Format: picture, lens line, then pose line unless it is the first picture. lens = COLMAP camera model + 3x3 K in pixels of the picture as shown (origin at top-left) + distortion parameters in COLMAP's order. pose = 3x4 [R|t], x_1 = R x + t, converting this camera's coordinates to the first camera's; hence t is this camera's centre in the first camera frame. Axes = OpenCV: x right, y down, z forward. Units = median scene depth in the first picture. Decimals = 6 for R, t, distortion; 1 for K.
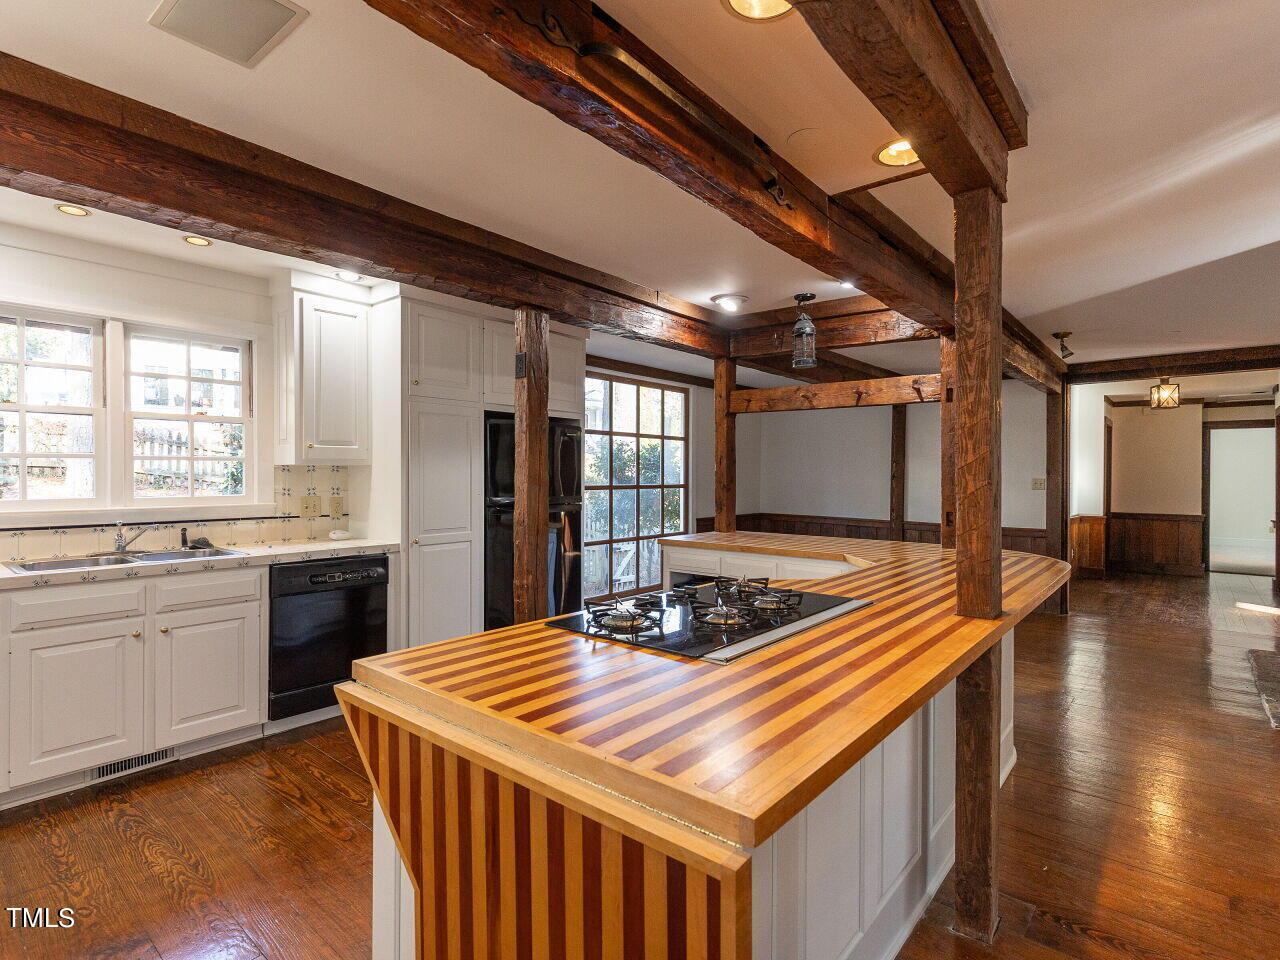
lens RADIAL K [[657.1, 0, 640.0], [0, 657.1, 480.0], [0, 0, 1]] dist [0.013684, -0.001080]
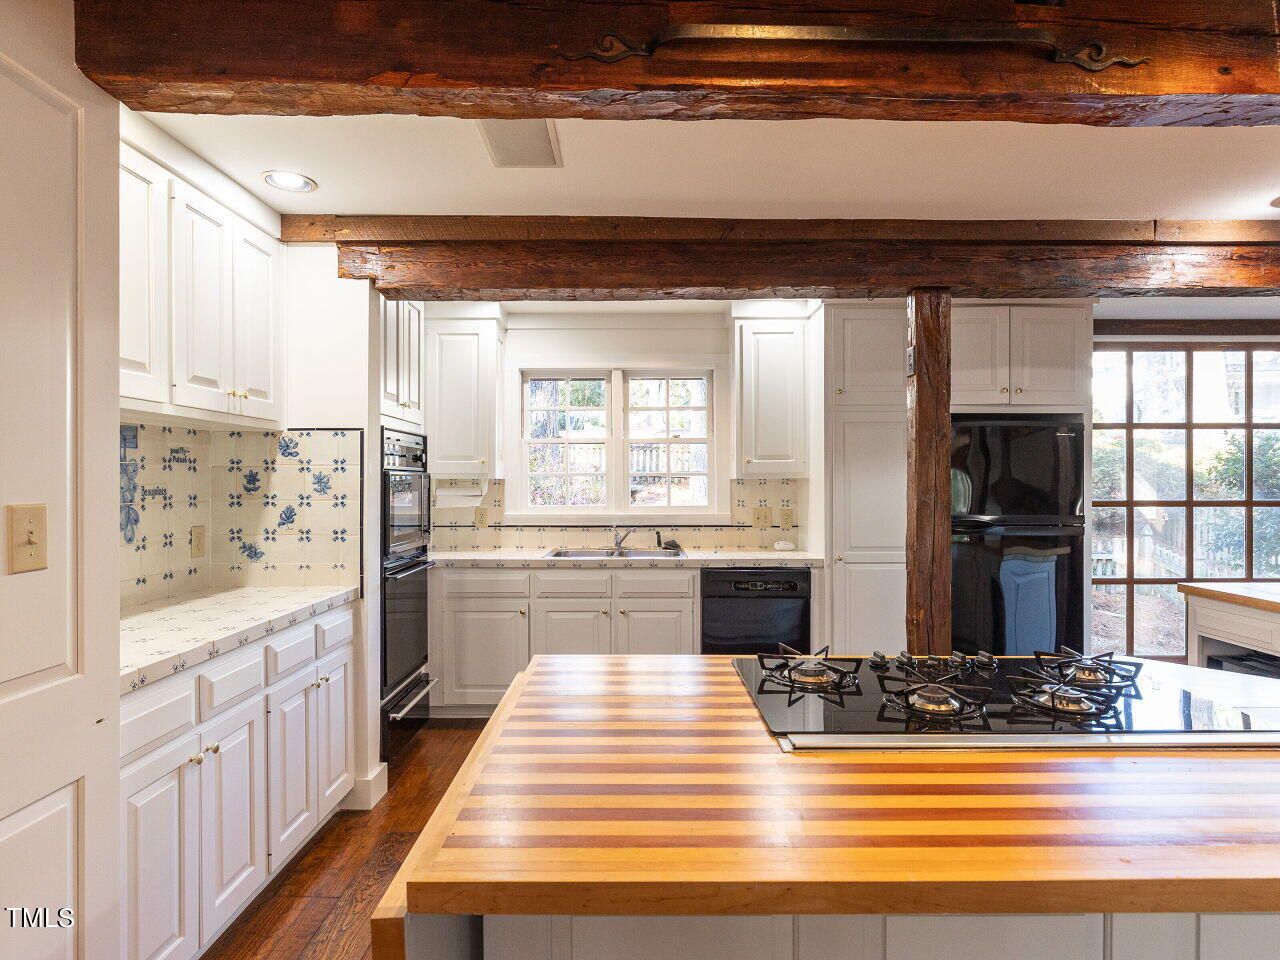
lens RADIAL K [[695.7, 0, 640.0], [0, 695.7, 480.0], [0, 0, 1]] dist [0.006808, -0.000871]
pose [[0.640634, -0.004123, -0.767835, 0.262412], [-0.003311, 0.999961, -0.008131, -0.011207], [0.767839, 0.007751, 0.640596, 0.141511]]
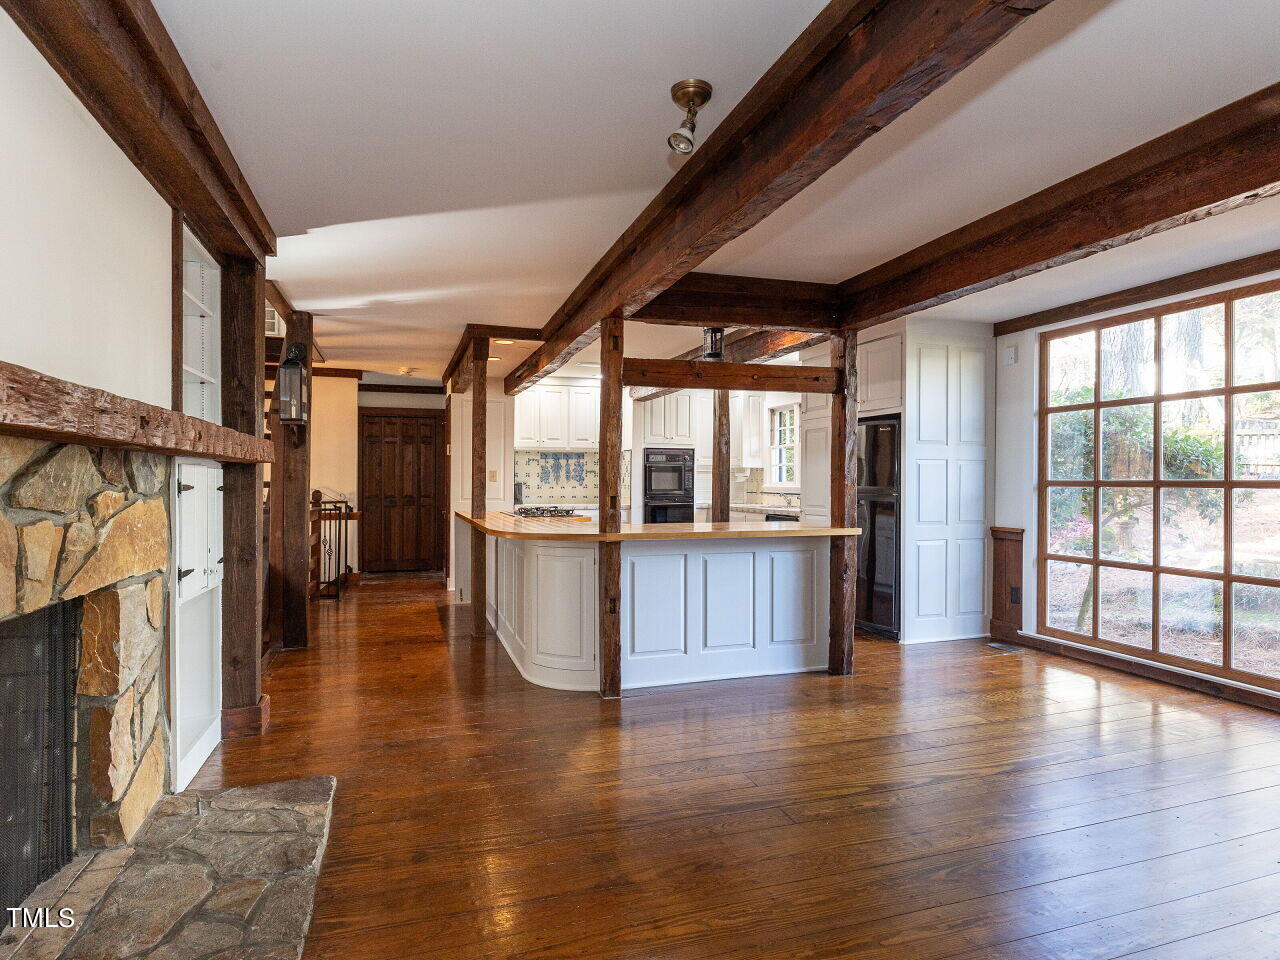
lens RADIAL K [[695.7, 0, 640.0], [0, 695.7, 480.0], [0, 0, 1]] dist [0.006808, -0.000871]
pose [[-0.520085, -0.003882, -0.854105, 1.309709], [-0.010751, 0.999940, 0.002002, 0.016155], [0.854047, 0.010224, -0.520096, 1.531782]]
